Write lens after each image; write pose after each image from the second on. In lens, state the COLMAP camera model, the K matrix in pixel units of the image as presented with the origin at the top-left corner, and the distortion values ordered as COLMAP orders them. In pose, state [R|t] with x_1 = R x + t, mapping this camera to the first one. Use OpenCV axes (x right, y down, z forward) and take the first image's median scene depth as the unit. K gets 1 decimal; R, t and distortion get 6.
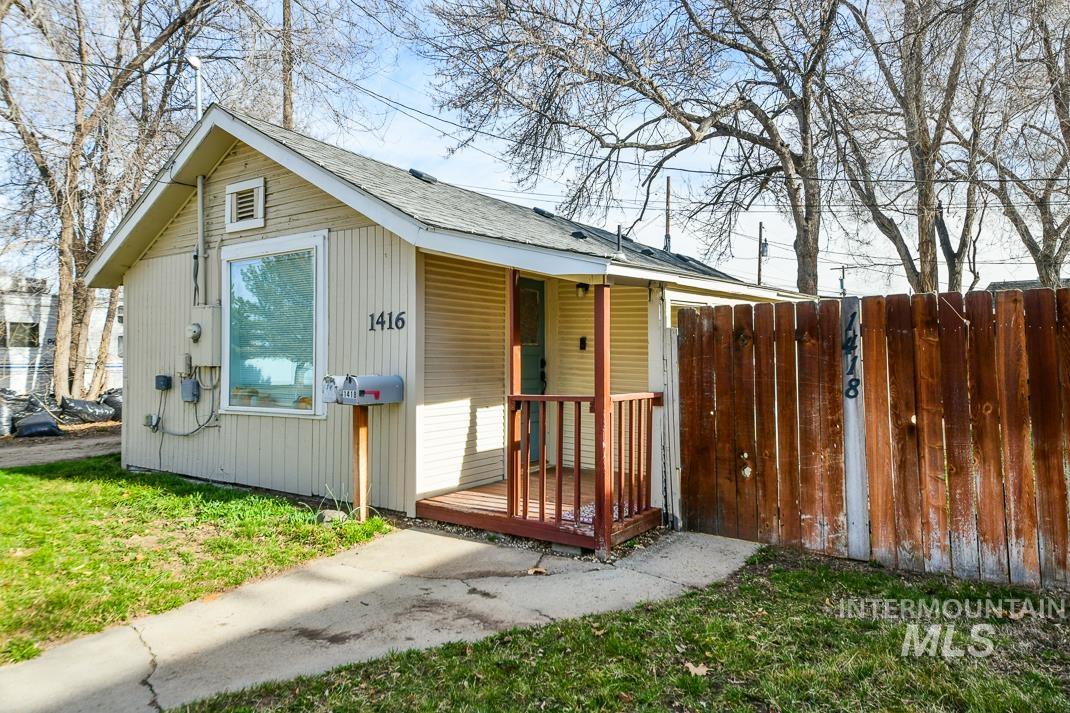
lens RADIAL K [[692.5, 0, 553.7], [0, 692.5, 357.1], [0, 0, 1]] dist [0.052168, -0.004687]
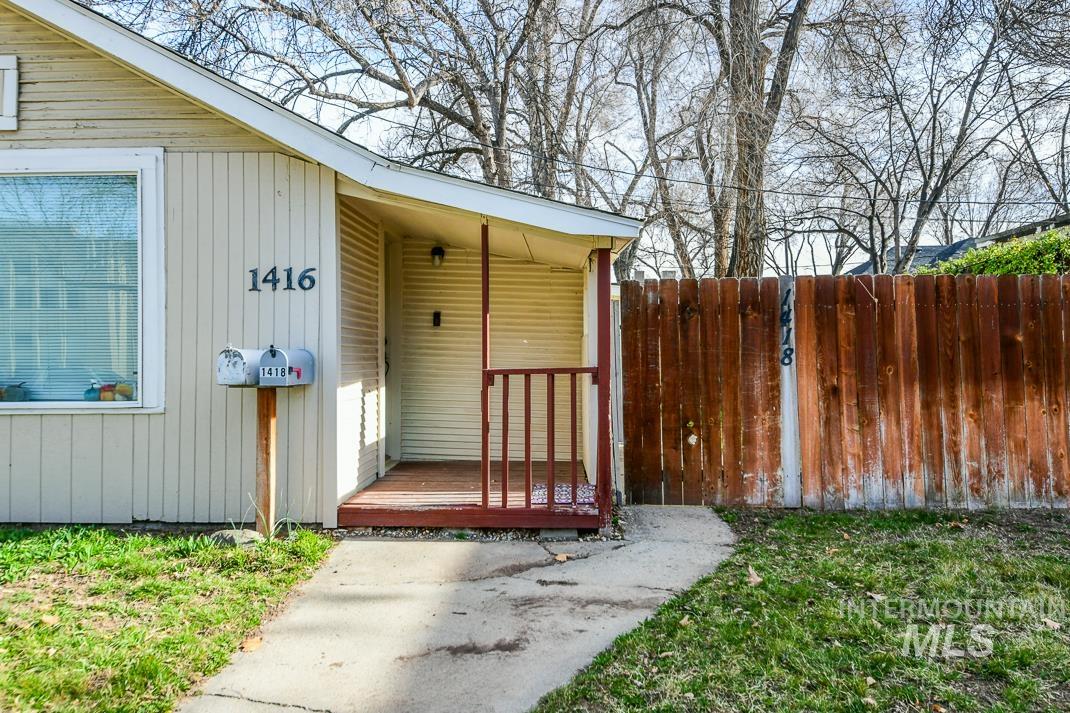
lens RADIAL K [[777.0, 0, 535.0], [0, 777.0, 356.5], [0, 0, 1]] dist [0.077188, -0.054477]
pose [[0.849113, -0.002600, 0.528205, -0.504790], [0.001939, 0.999996, 0.001805, 0.035741], [-0.528208, -0.000509, 0.849115, 0.125197]]
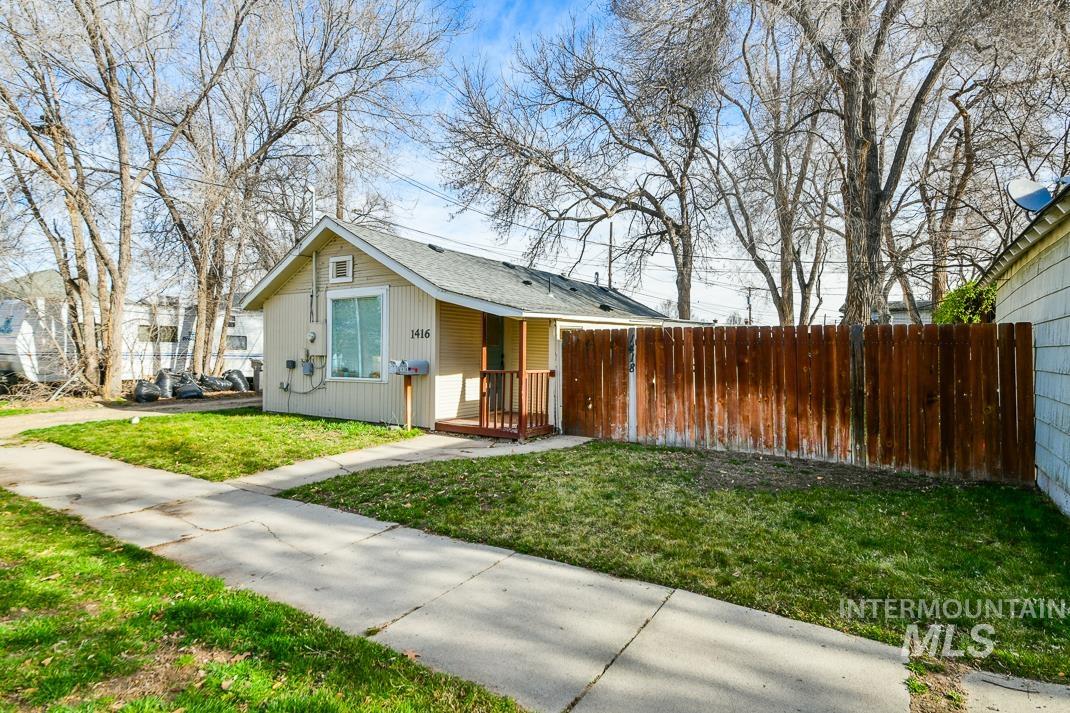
lens RADIAL K [[550.7, 0, 560.1], [0, 550.7, 370.4], [0, 0, 1]] dist [0.051829, -0.000007]
pose [[0.998626, 0.010004, 0.051444, 0.088767], [-0.011498, 0.999518, 0.028826, 0.003617], [-0.051131, -0.029377, 0.998260, -0.672458]]
